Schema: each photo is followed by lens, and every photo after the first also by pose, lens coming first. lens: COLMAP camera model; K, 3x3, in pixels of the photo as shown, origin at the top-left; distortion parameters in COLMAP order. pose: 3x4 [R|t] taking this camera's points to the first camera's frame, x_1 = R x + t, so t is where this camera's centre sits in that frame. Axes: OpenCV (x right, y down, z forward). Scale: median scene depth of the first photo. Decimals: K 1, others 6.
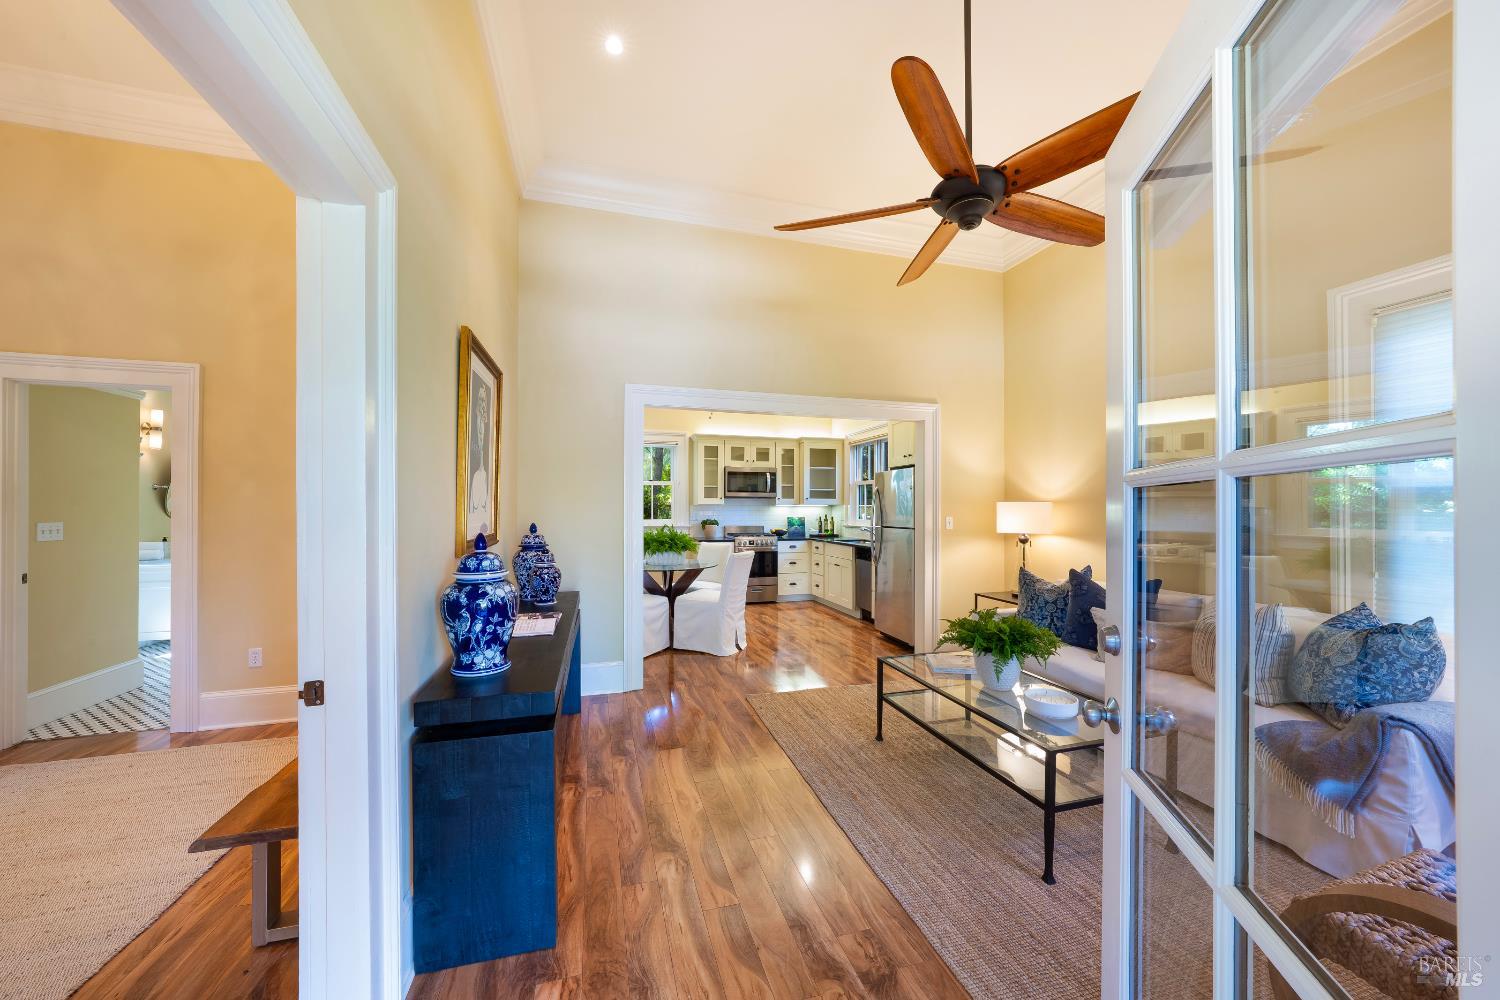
lens RADIAL K [[527.2, 0, 750.0], [0, 527.2, 500.0], [0, 0, 1]] dist [-0.037700, 0.008345]
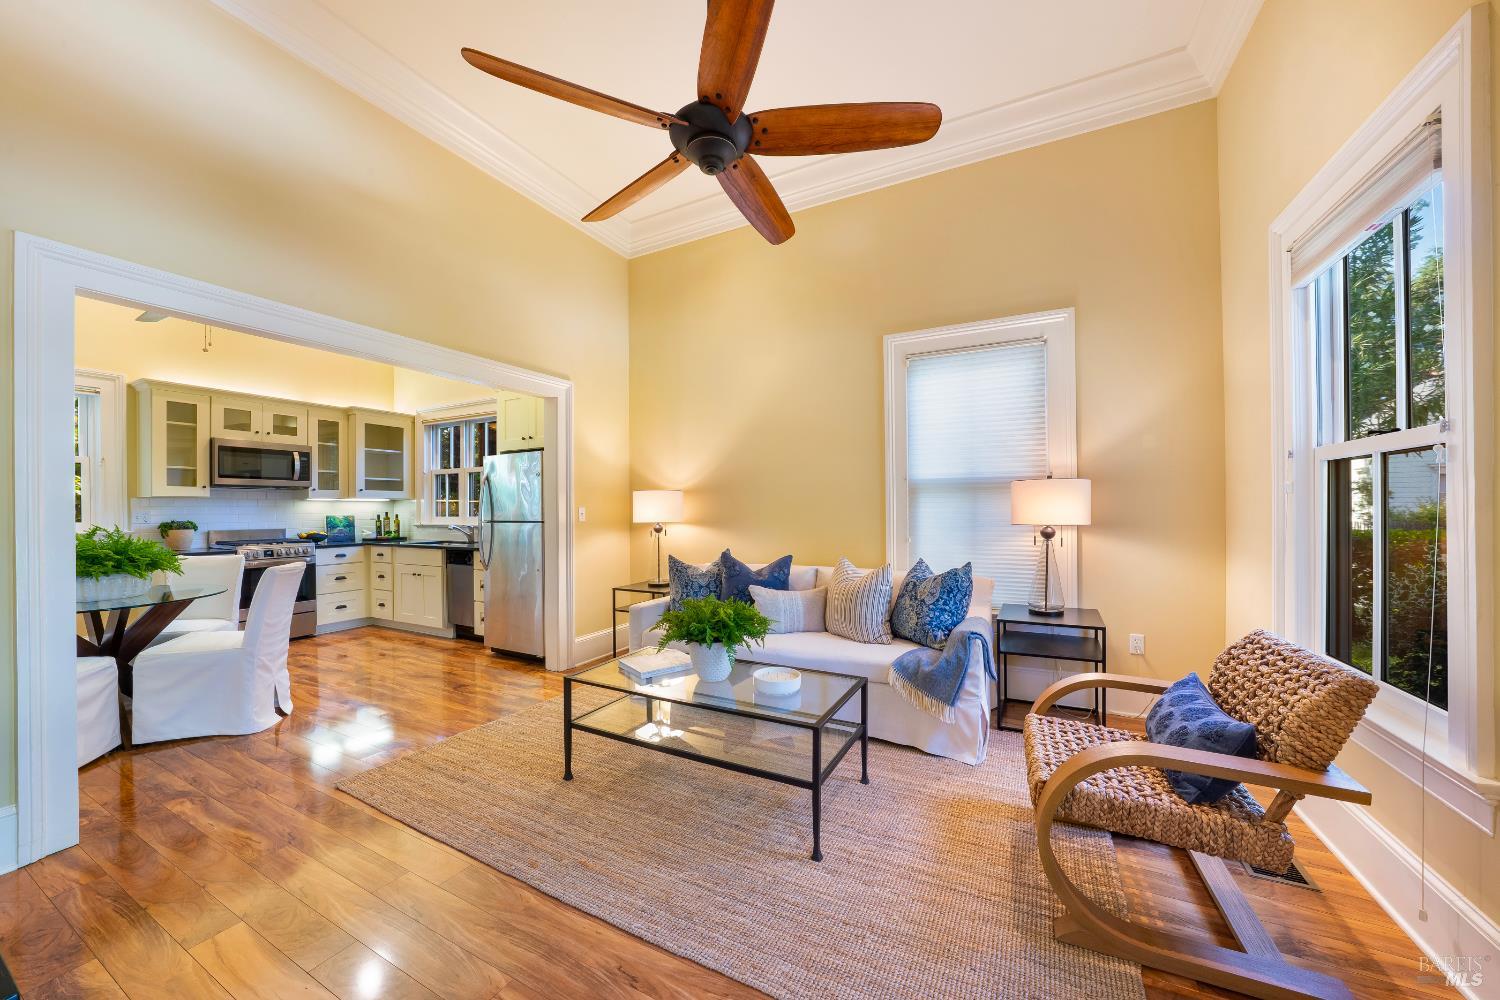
lens RADIAL K [[536.3, 0, 744.8], [0, 536.3, 505.9], [0, 0, 1]] dist [-0.039331, 0.007317]
pose [[0.688429, -0.003859, 0.725293, -0.085462], [-0.001941, 0.999972, 0.007163, 0.019721], [-0.725301, -0.006339, 0.688403, 0.139559]]
